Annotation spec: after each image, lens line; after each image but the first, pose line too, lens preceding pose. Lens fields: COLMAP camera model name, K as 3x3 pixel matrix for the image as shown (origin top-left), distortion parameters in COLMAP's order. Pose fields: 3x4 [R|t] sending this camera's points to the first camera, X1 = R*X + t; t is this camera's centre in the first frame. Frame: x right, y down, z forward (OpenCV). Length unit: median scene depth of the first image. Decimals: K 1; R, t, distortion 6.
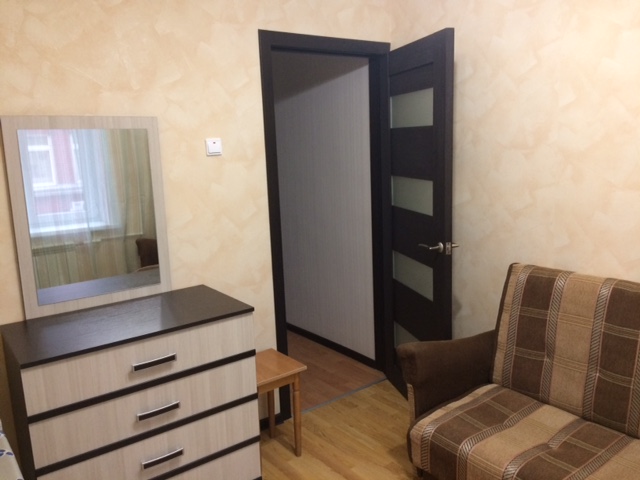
lens RADIAL K [[541.1, 0, 316.7], [0, 541.1, 239.0], [0, 0, 1]] dist [0.116392, -0.173813]
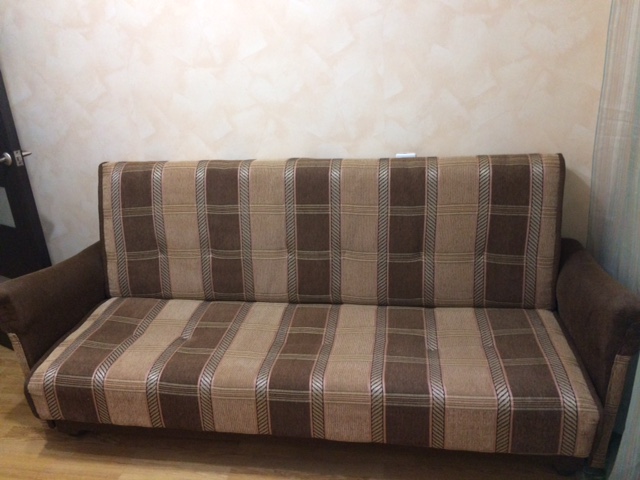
lens RADIAL K [[541.1, 0, 321.8], [0, 541.1, 239.7], [0, 0, 1]] dist [0.116392, -0.173813]
pose [[0.726501, -0.257781, 0.636982, 0.021125], [0.148663, 0.963978, 0.220559, 0.022604], [-0.670892, -0.065541, 0.738653, 0.106978]]
